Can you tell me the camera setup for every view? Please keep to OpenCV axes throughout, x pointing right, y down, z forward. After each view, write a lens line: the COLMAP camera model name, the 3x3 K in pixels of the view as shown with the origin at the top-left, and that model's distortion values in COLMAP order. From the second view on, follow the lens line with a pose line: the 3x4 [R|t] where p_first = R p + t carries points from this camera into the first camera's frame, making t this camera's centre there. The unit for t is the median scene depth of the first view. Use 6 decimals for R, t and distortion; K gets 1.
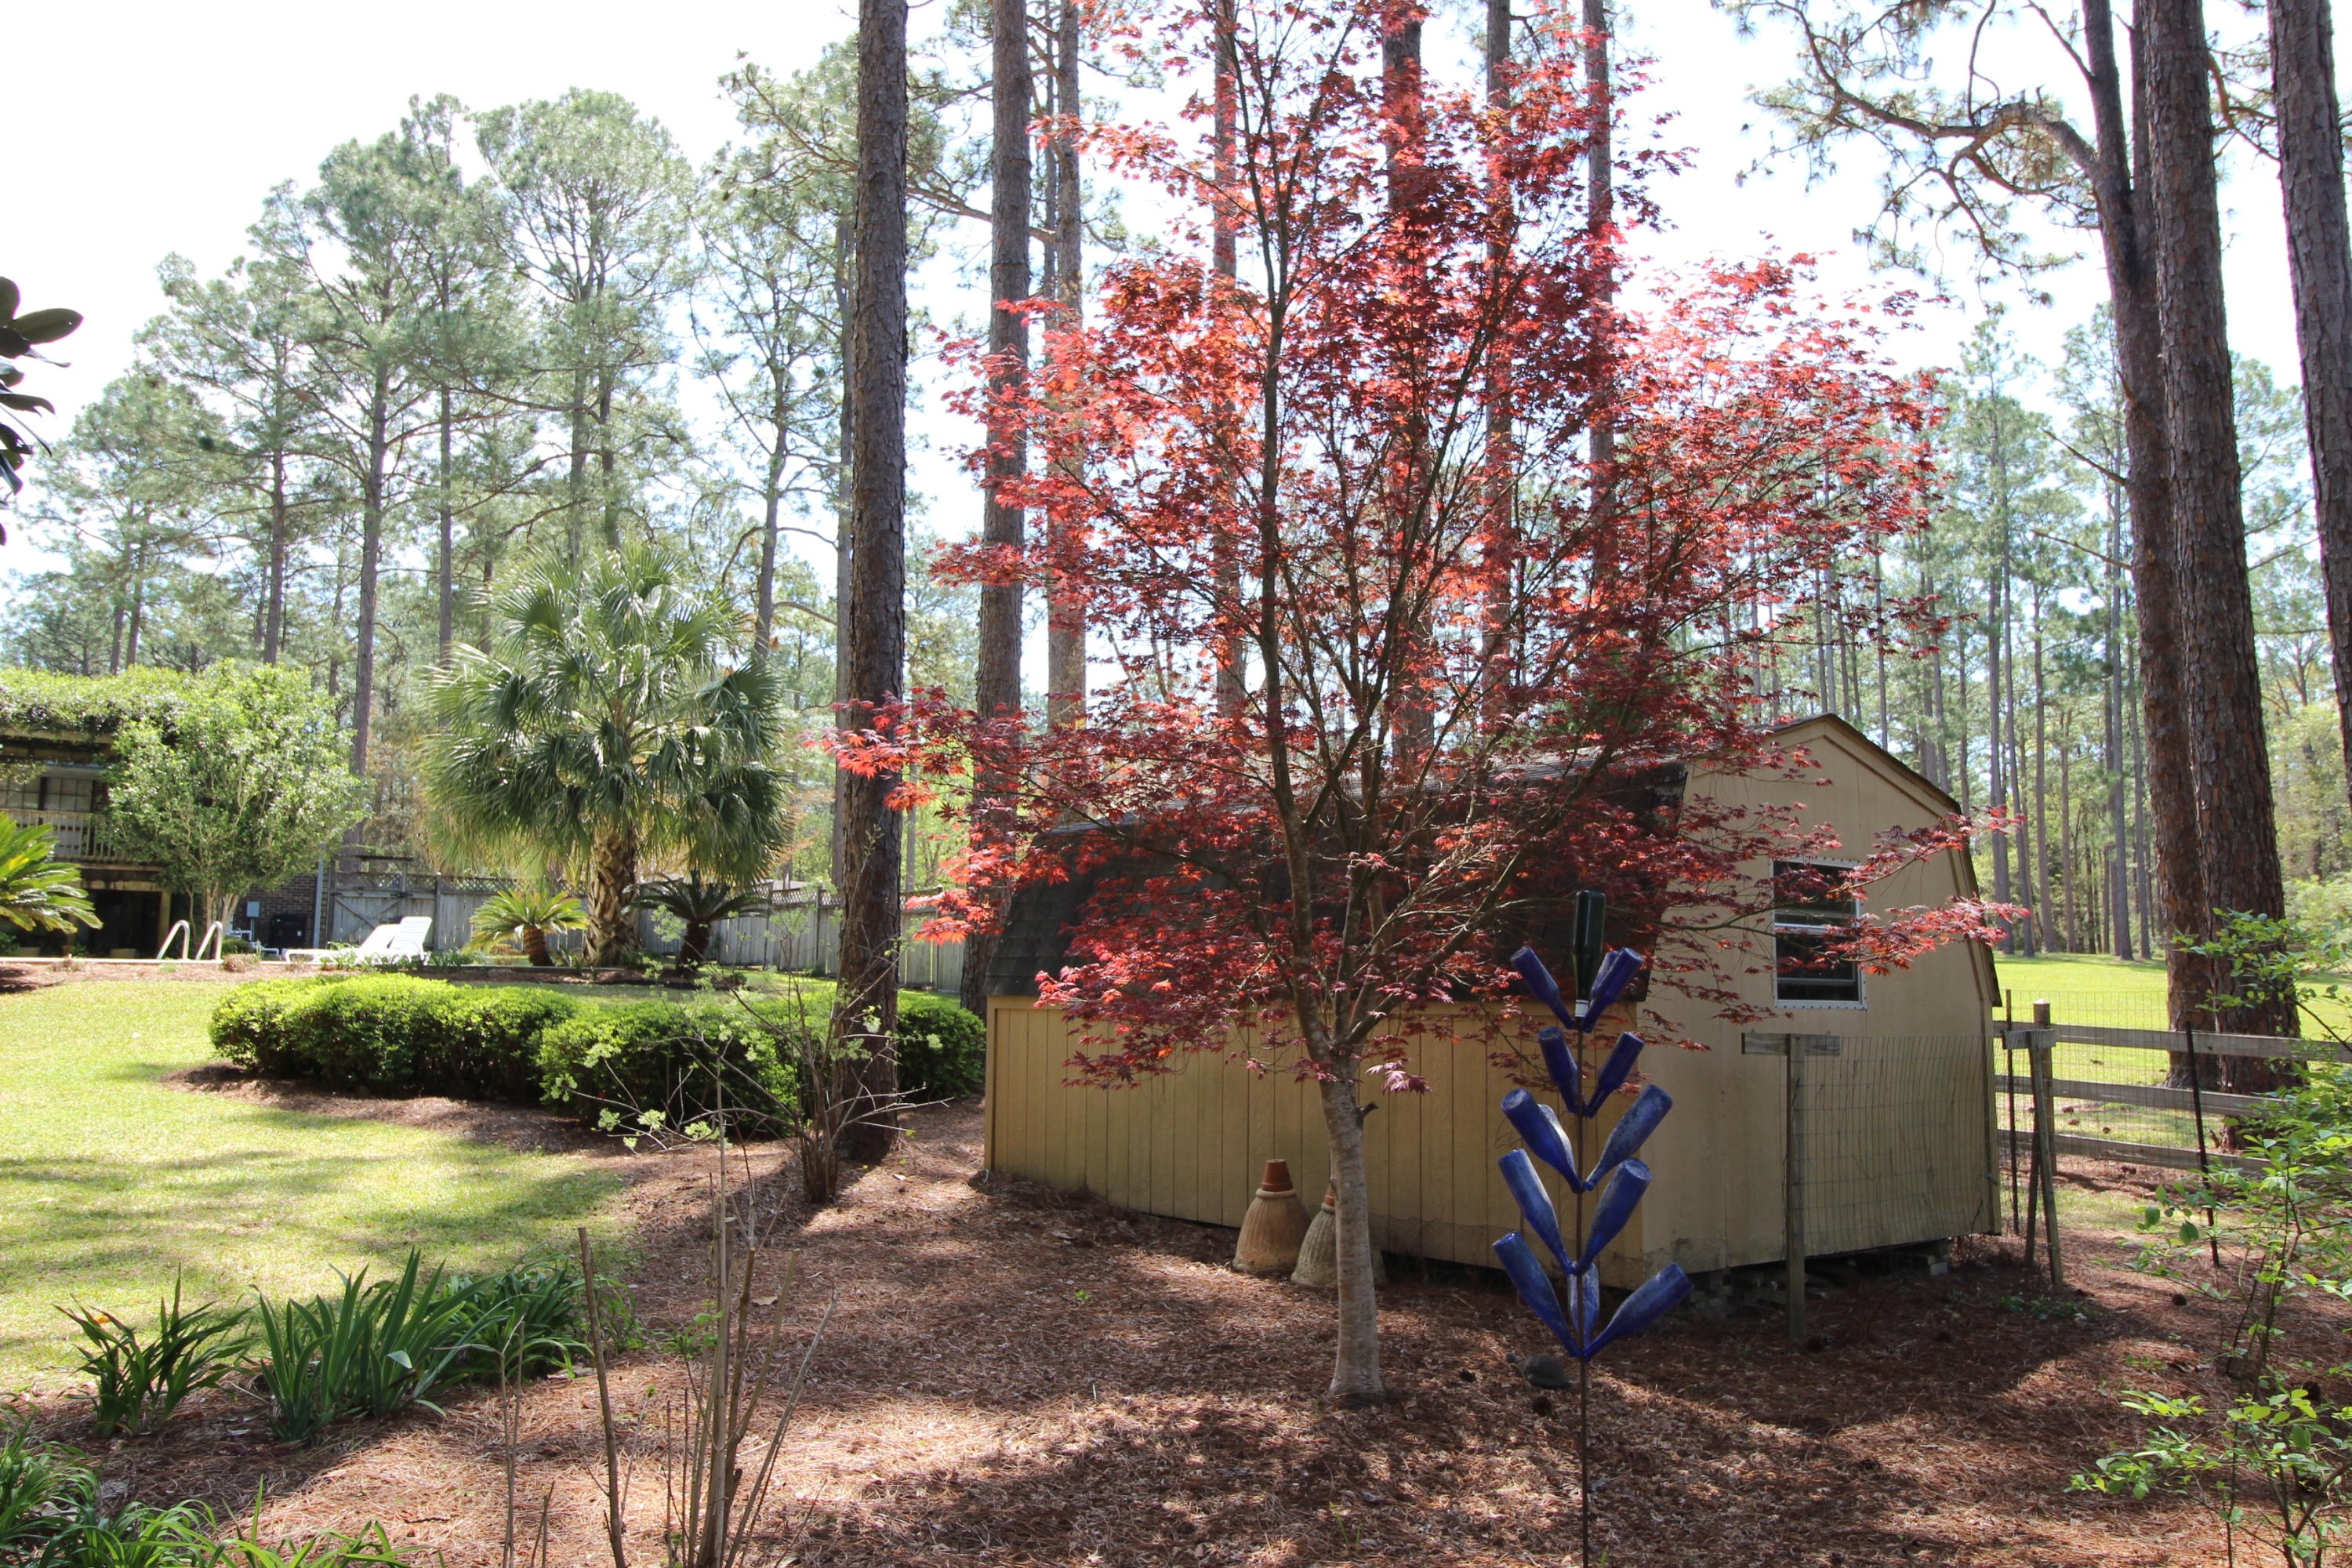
lens RADIAL K [[1738.4, 0, 1185.6], [0, 1738.4, 763.7], [0, 0, 1]] dist [0.007213, 0.005309]
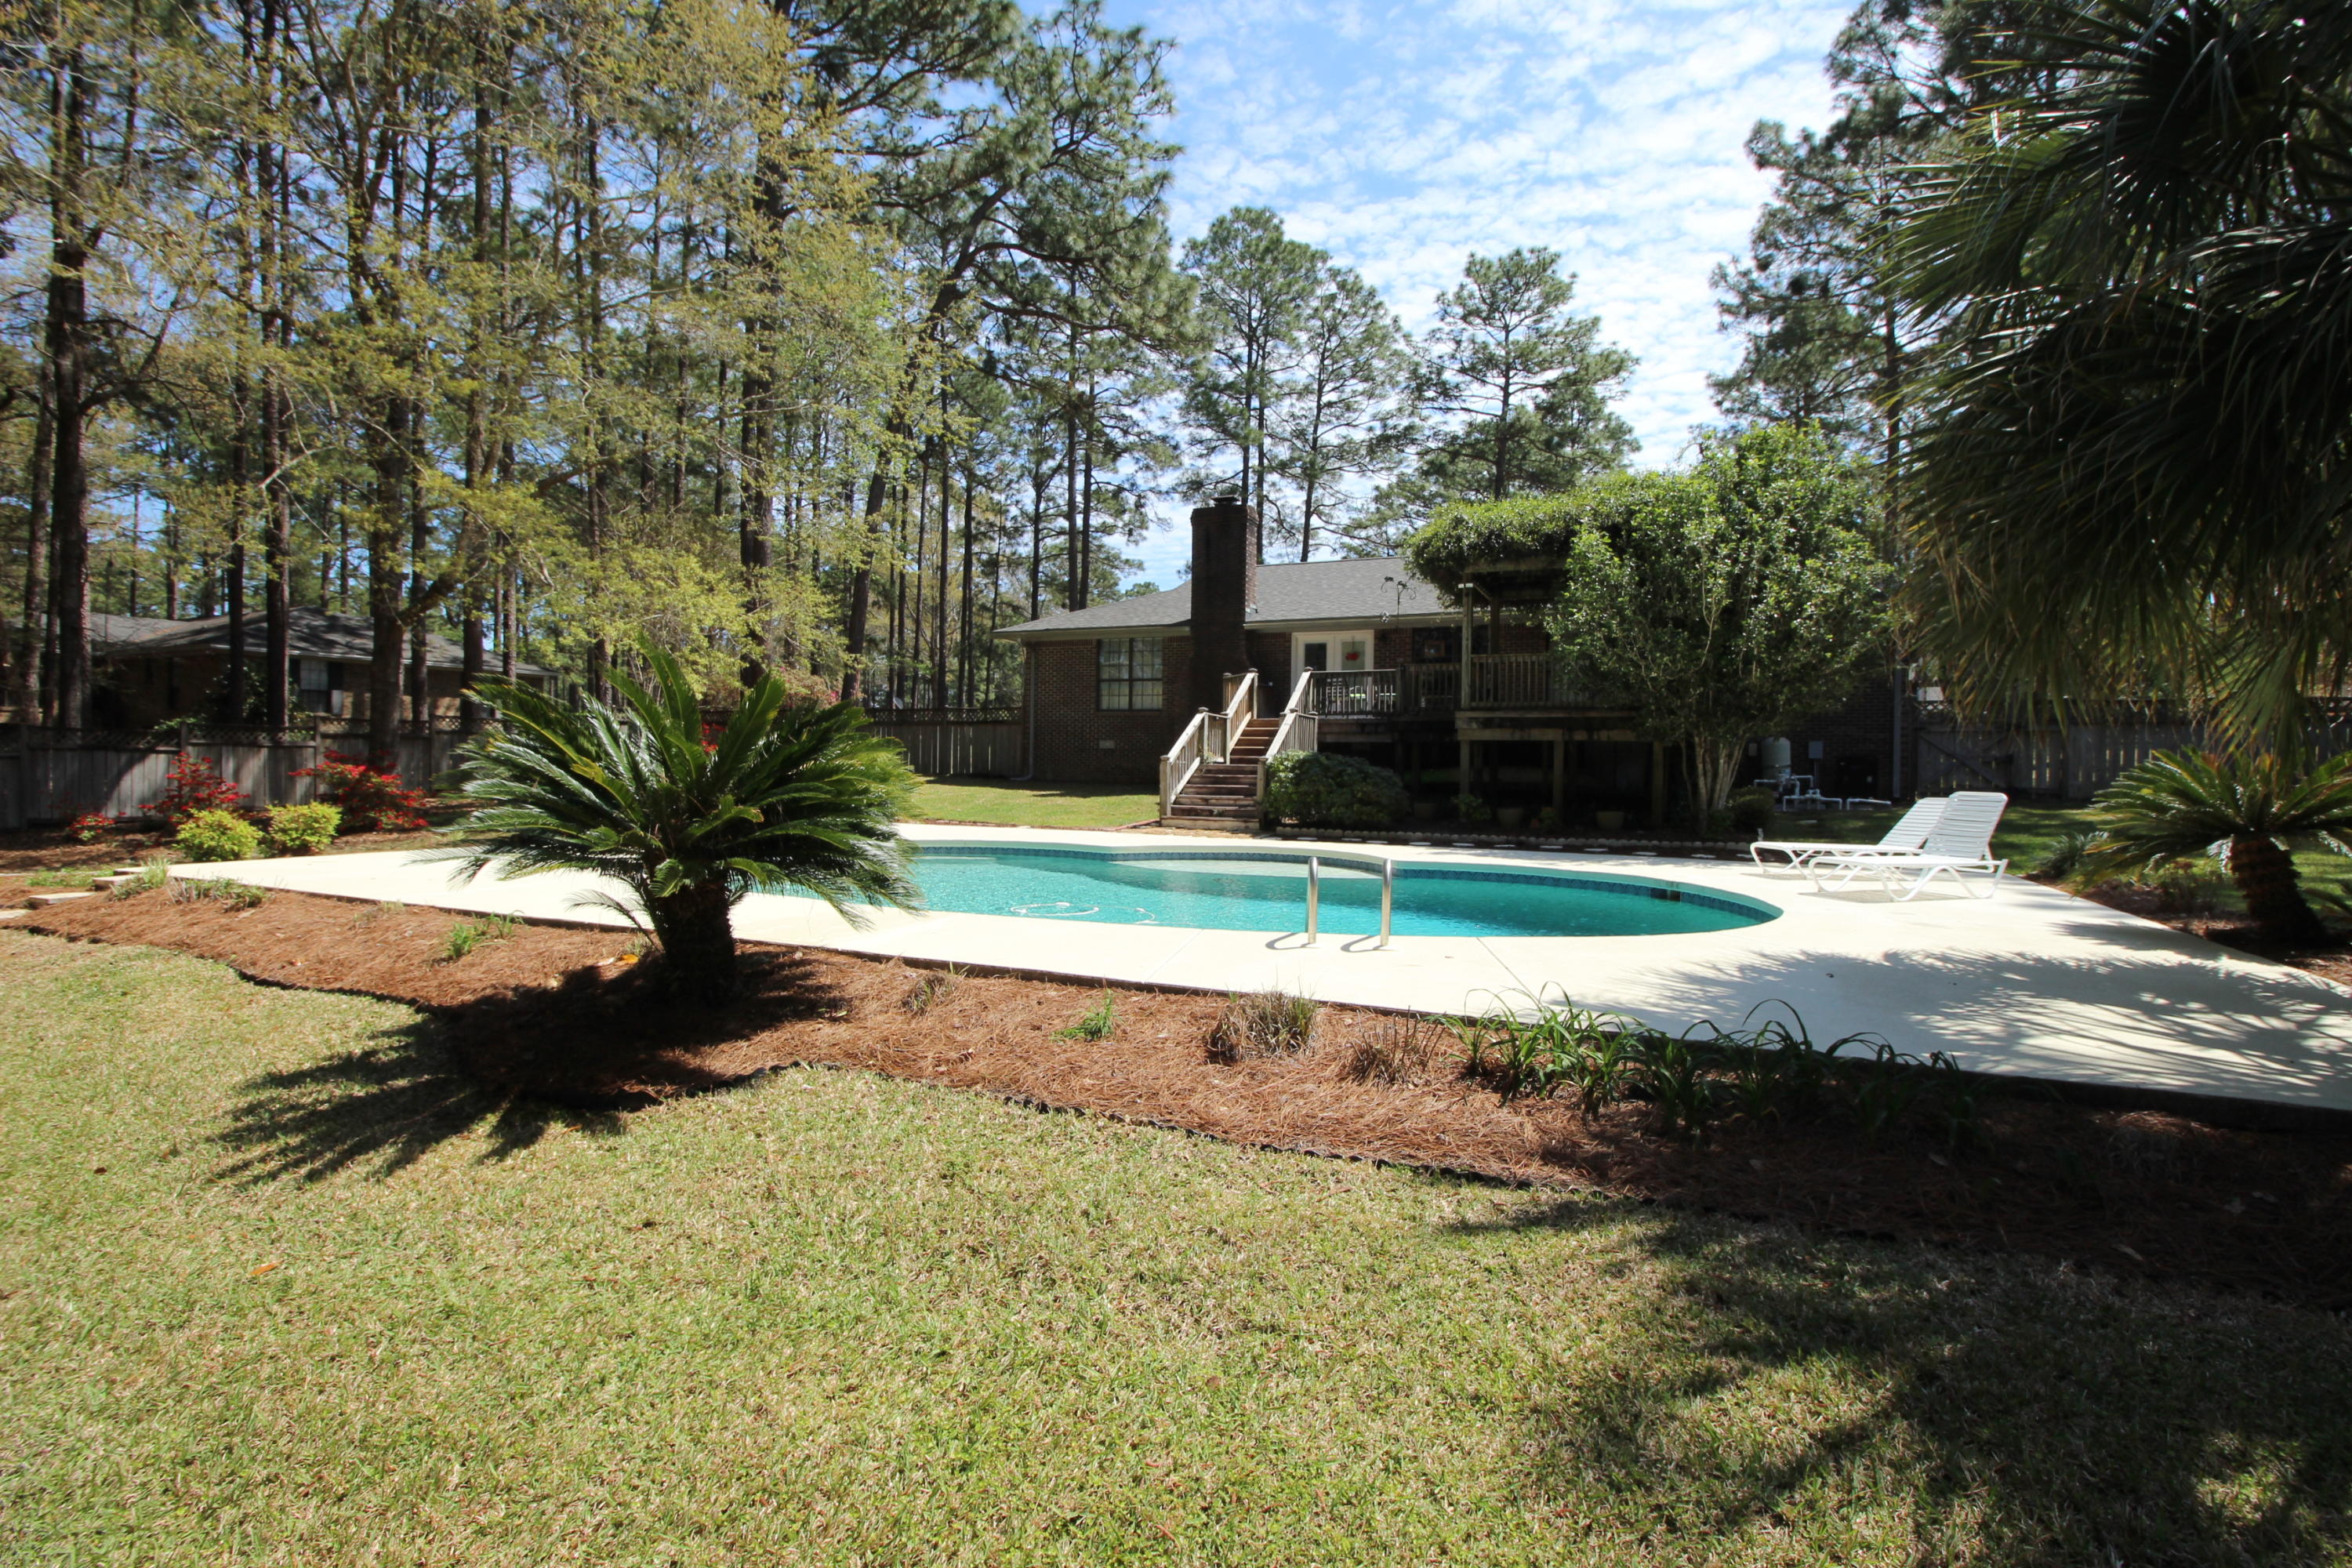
lens RADIAL K [[1090.7, 0, 1180.2], [0, 1090.7, 773.1], [0, 0, 1]] dist [-0.003407, -0.000486]
pose [[0.438971, 0.014762, -0.898380, -0.237390], [0.105102, 0.992157, 0.067659, 0.031994], [0.892333, -0.124122, 0.433977, 0.605613]]
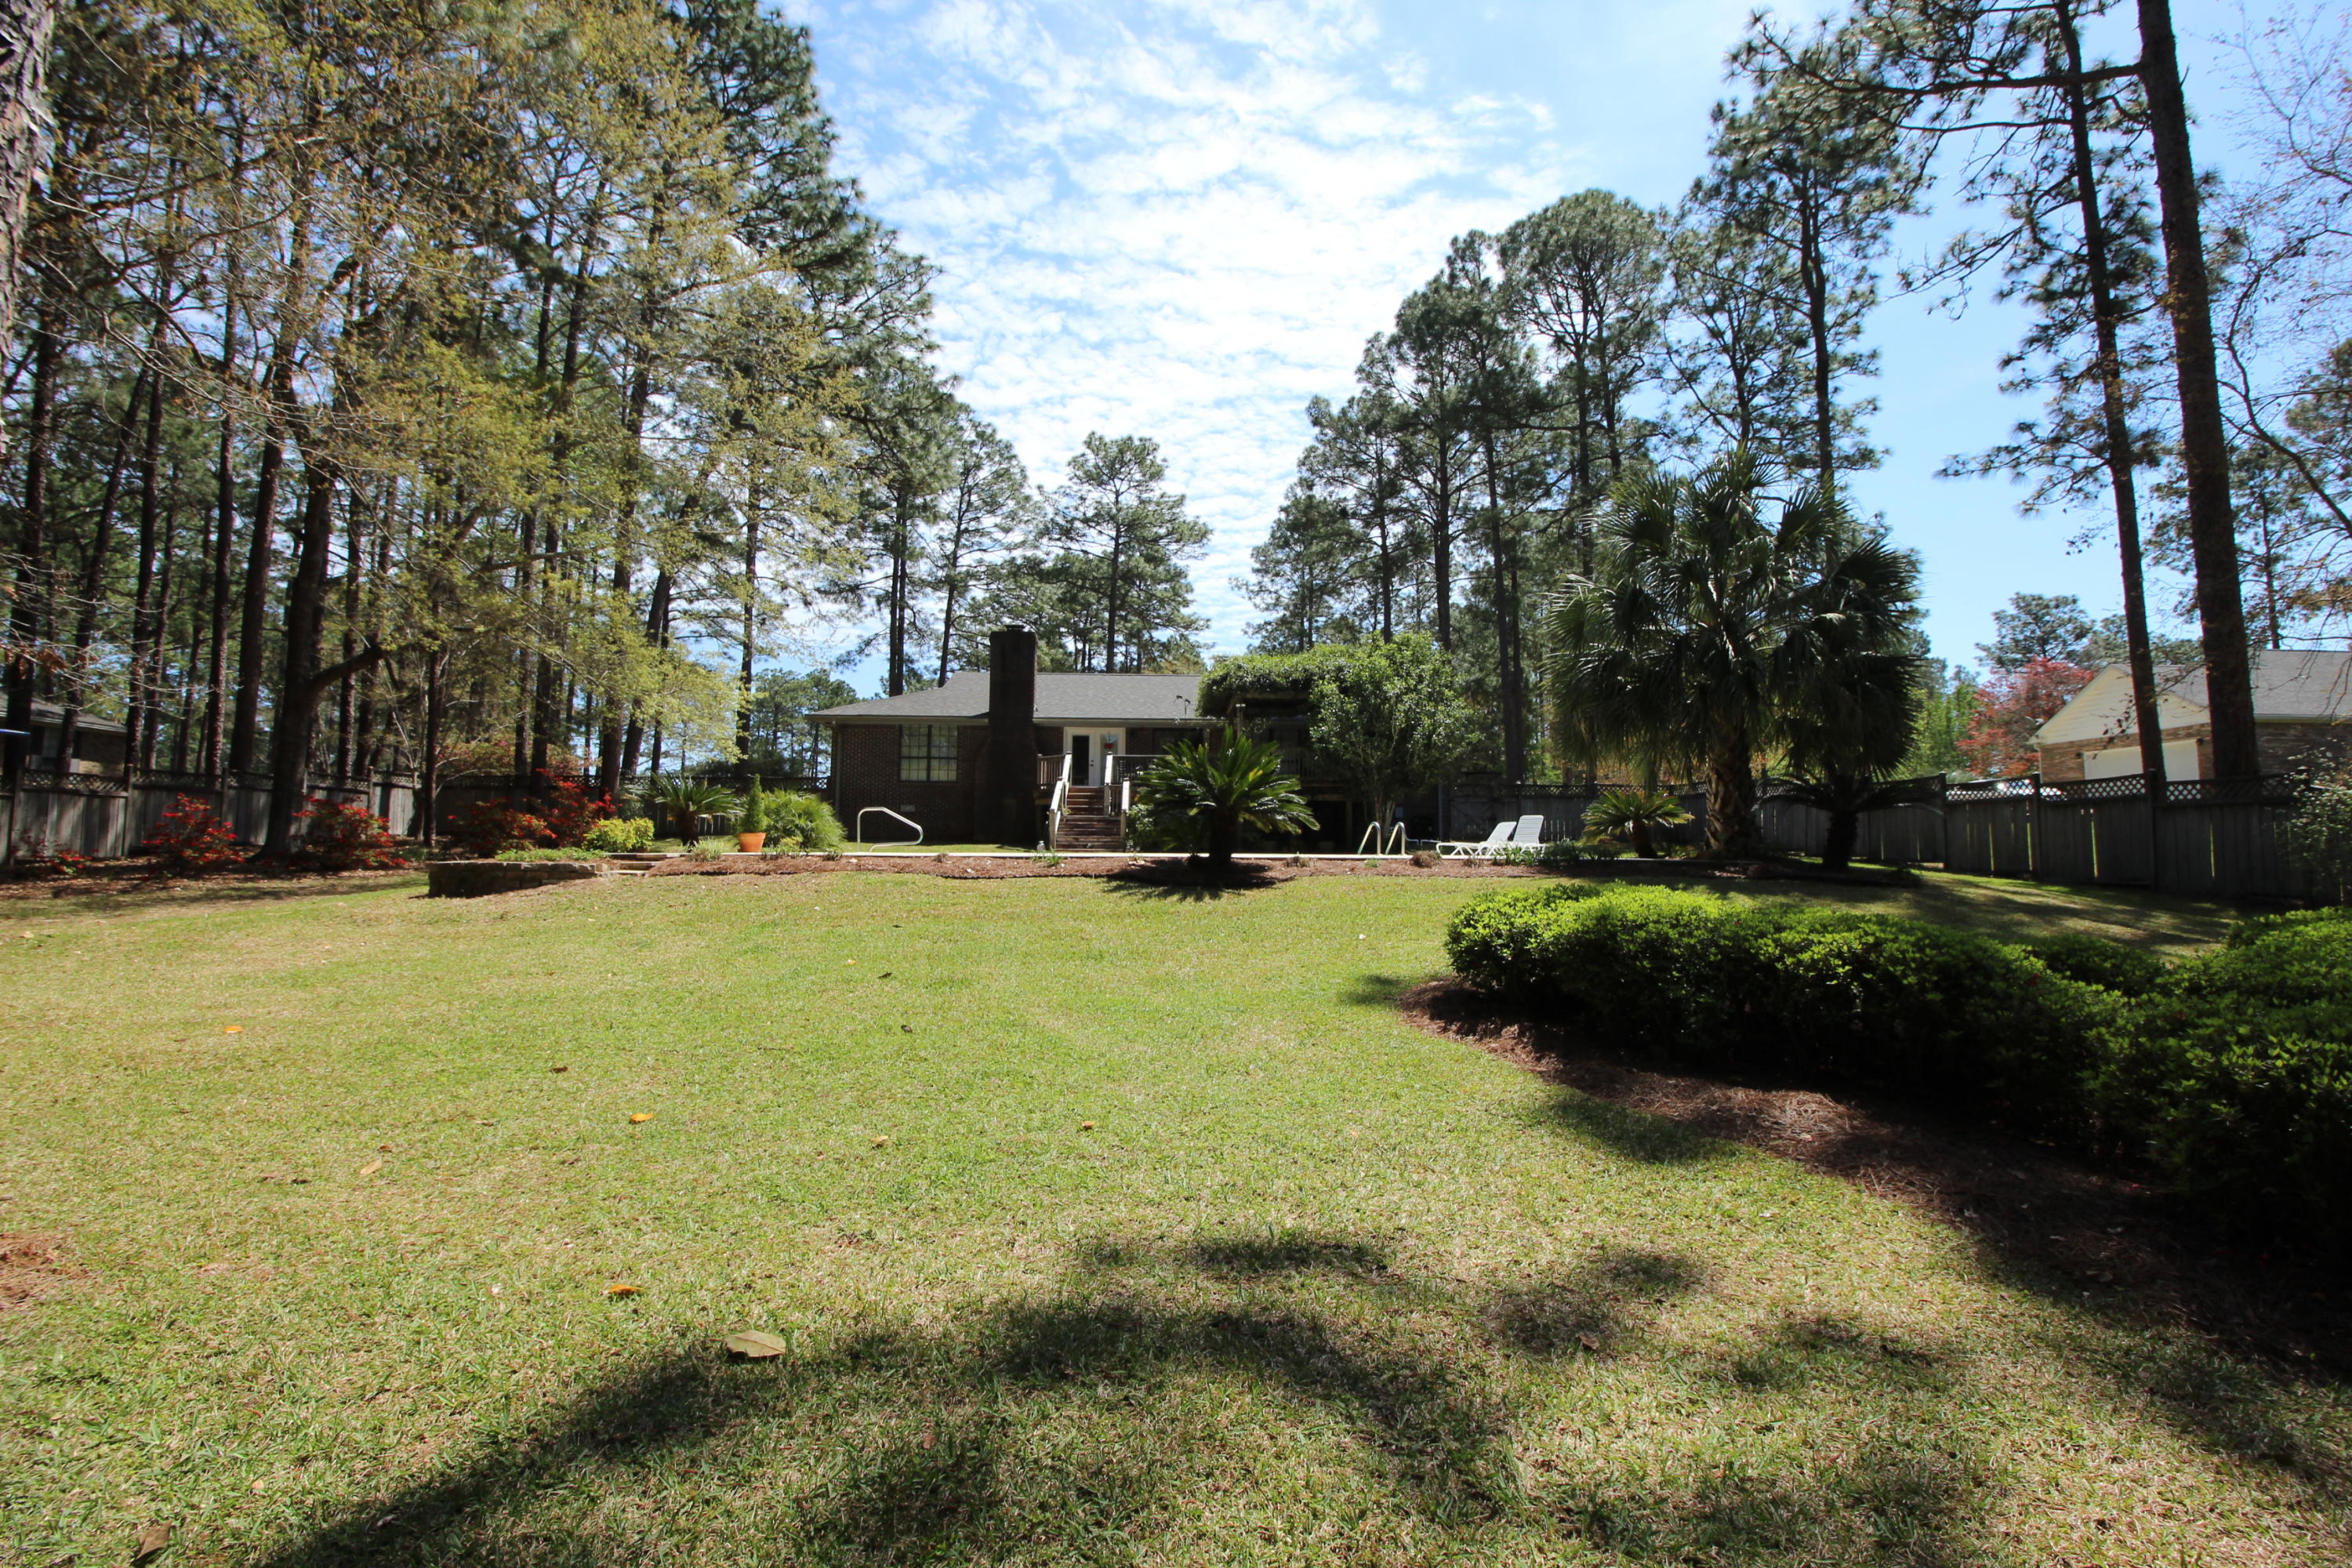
lens RADIAL K [[1090.7, 0, 1178.0], [0, 1090.7, 769.1], [0, 0, 1]] dist [-0.003407, -0.000486]
pose [[0.784494, -0.046518, -0.618389, -0.155583], [0.074881, 0.996992, 0.019998, 0.020709], [0.615599, -0.061994, 0.785617, 0.238500]]
